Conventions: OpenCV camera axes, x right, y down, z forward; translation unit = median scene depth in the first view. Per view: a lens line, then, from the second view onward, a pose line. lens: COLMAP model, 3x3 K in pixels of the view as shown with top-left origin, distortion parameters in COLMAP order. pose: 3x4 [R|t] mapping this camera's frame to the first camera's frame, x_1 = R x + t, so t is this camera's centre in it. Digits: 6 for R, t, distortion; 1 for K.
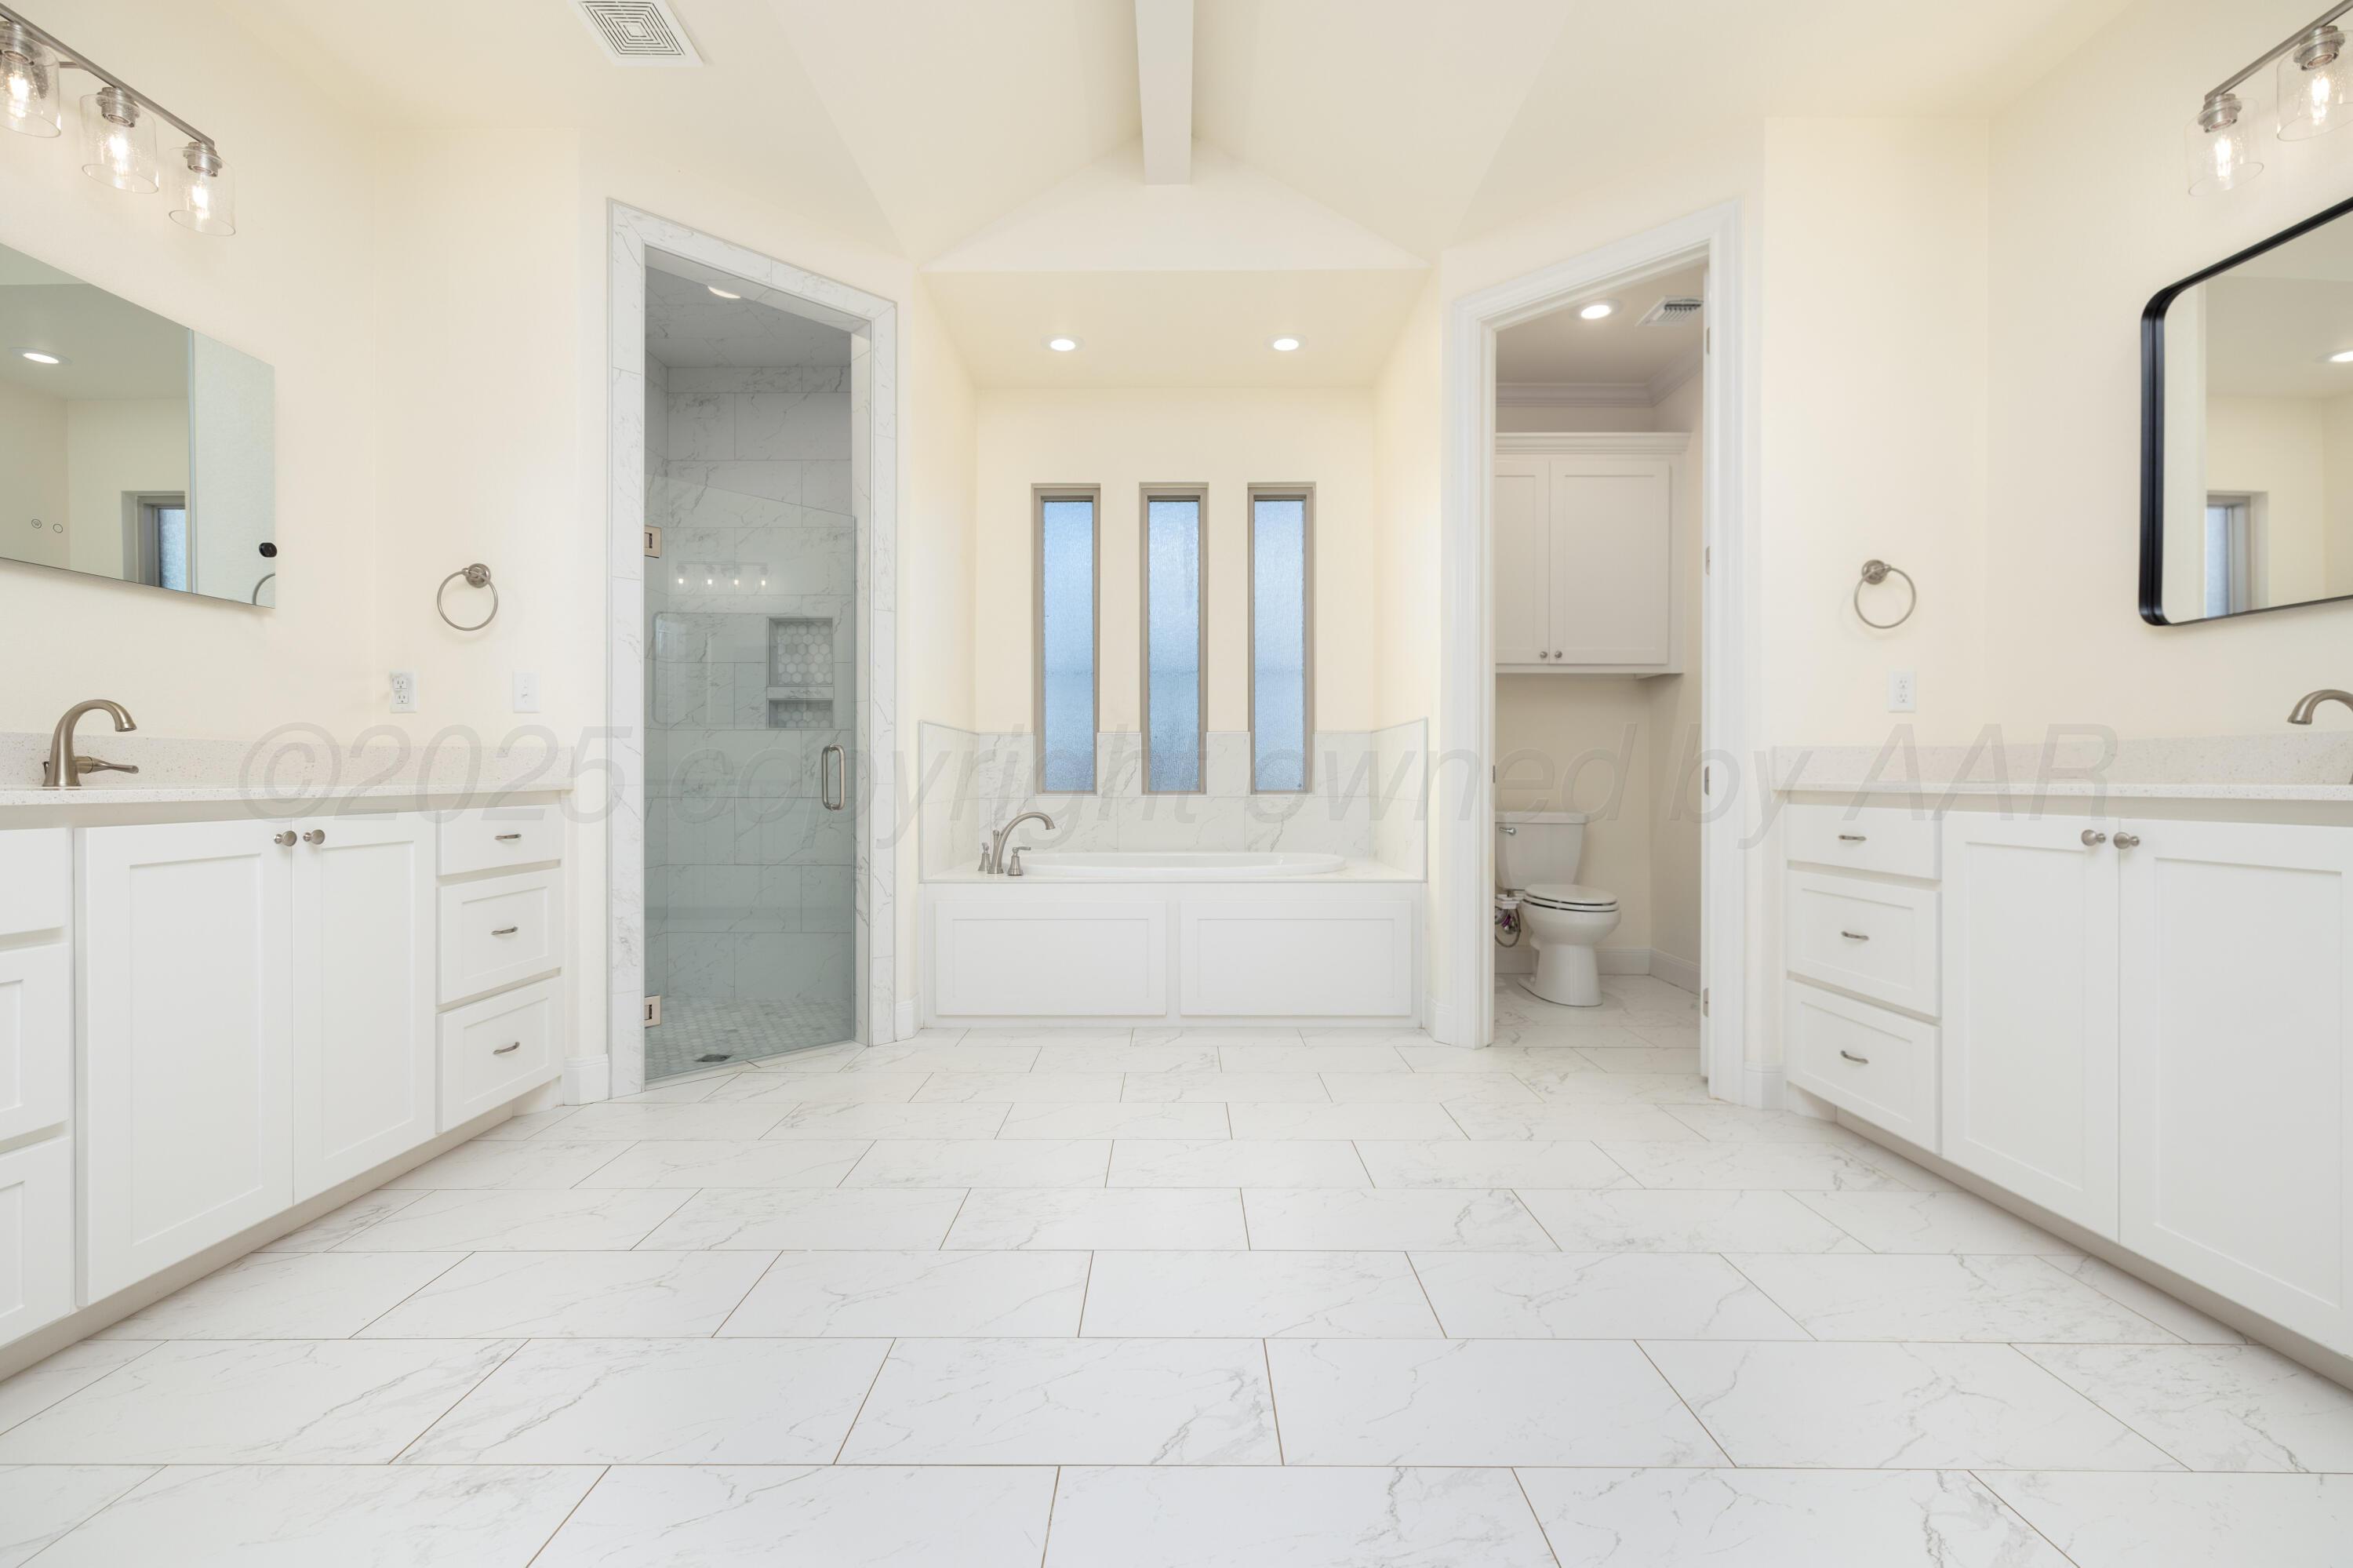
lens RADIAL K [[1003.0, 0, 1166.0], [0, 1003.0, 781.0], [0, 0, 1]] dist [0.000432, 0.000375]
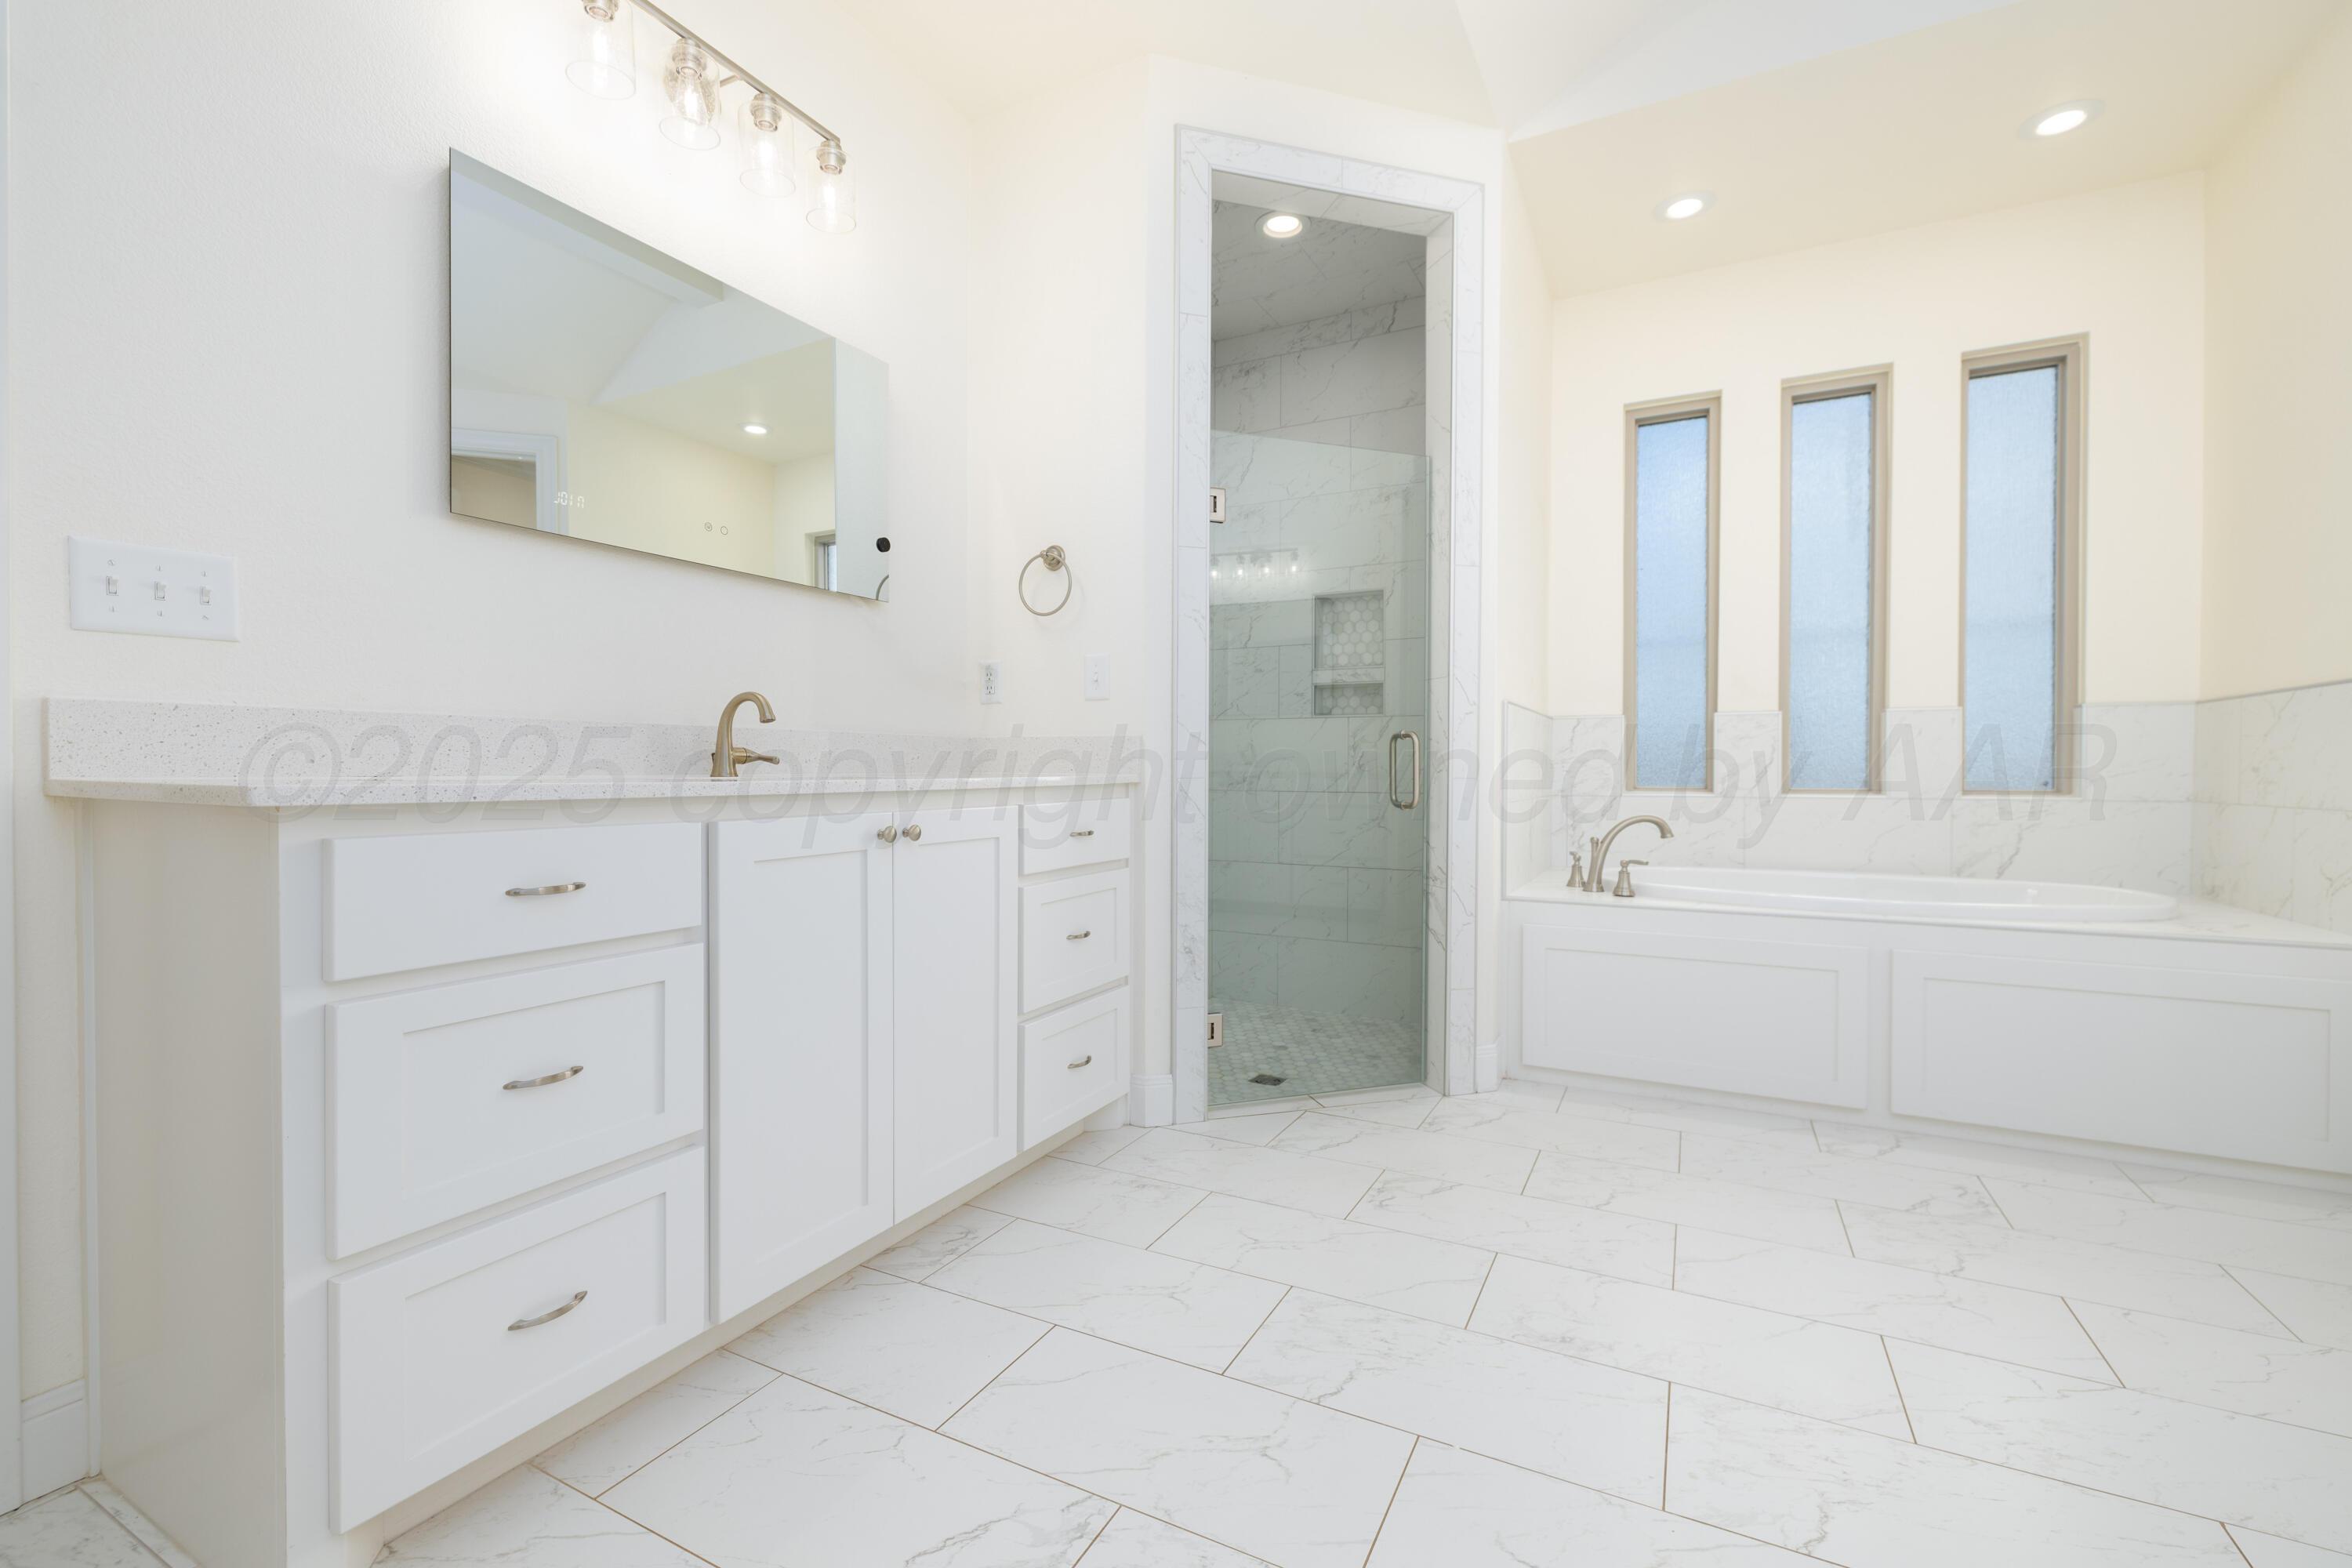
lens RADIAL K [[1002.5, 0, 1175.2], [0, 1002.5, 781.8], [0, 0, 1]] dist [0.000432, 0.000375]
pose [[0.891764, 0.007730, -0.452436, -0.122371], [-0.003976, 0.999949, 0.009248, -0.000822], [0.452484, -0.006448, 0.891749, 0.163520]]
